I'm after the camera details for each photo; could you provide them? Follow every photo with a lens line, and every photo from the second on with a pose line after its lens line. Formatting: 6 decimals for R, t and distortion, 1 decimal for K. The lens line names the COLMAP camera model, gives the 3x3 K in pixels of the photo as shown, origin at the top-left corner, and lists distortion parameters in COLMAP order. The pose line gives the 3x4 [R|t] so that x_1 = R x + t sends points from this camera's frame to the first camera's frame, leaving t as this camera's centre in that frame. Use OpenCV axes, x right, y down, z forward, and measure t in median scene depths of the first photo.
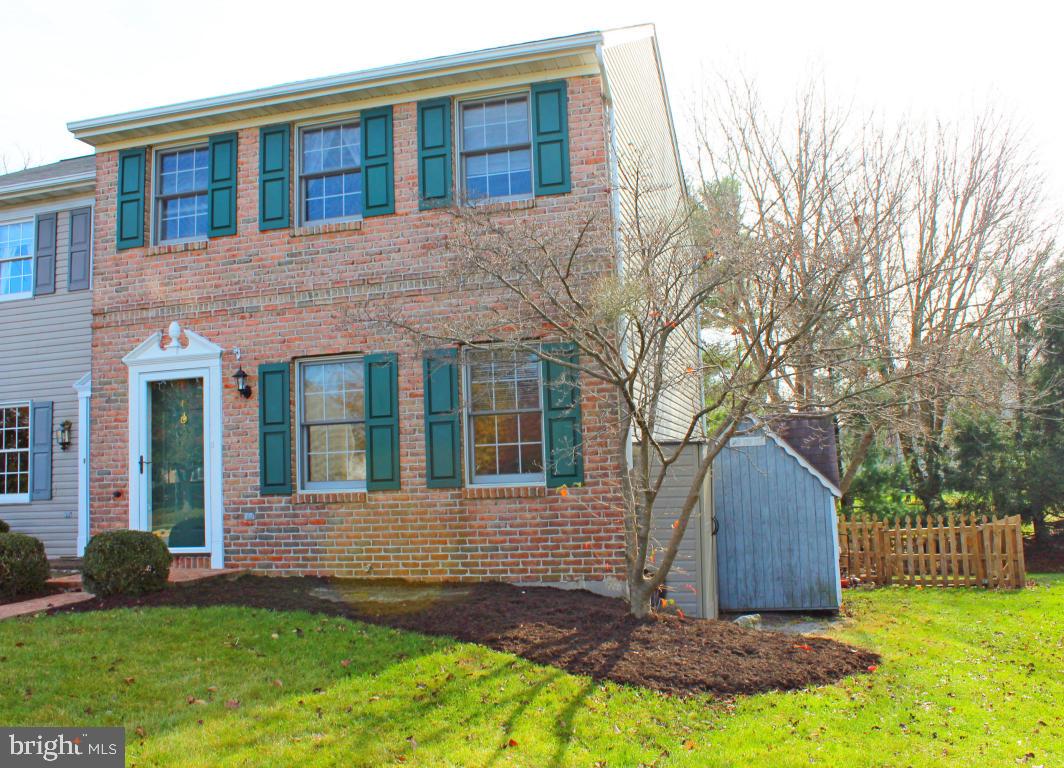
lens RADIAL K [[926.2, 0, 532.0], [0, 926.2, 384.0], [0, 0, 1]] dist [-0.112422, 0.003972]
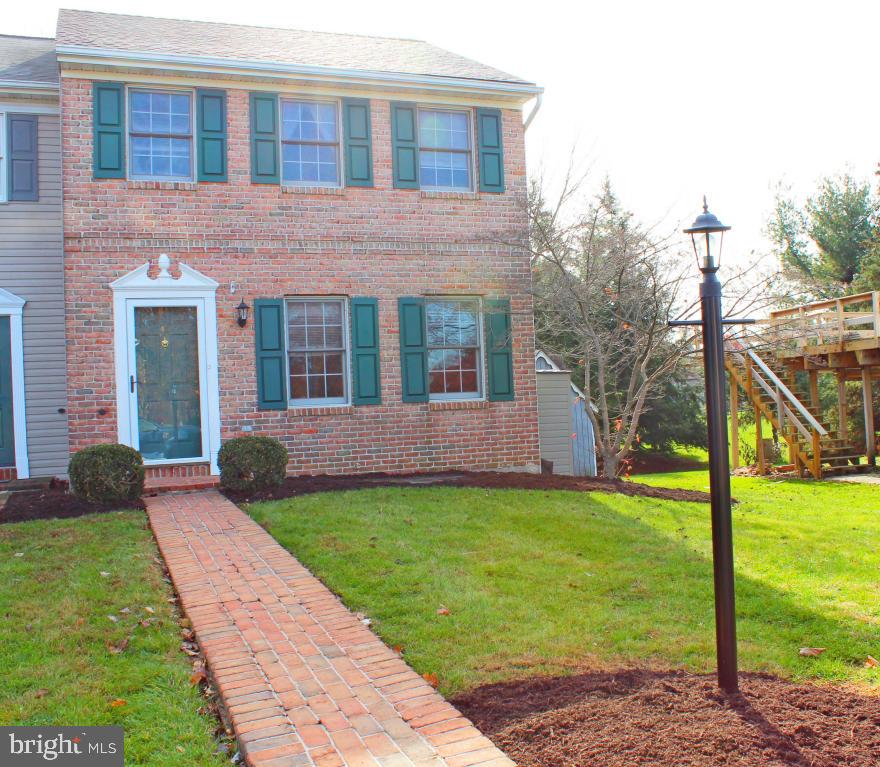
lens RADIAL K [[680.6, 0, 440.0], [0, 680.6, 383.5], [0, 0, 1]] dist [-0.054848, 0.000569]
pose [[0.864808, 0.014202, 0.501901, -0.530964], [-0.044554, 0.997827, 0.048536, 0.034425], [-0.500122, -0.064336, 0.863562, 0.132686]]
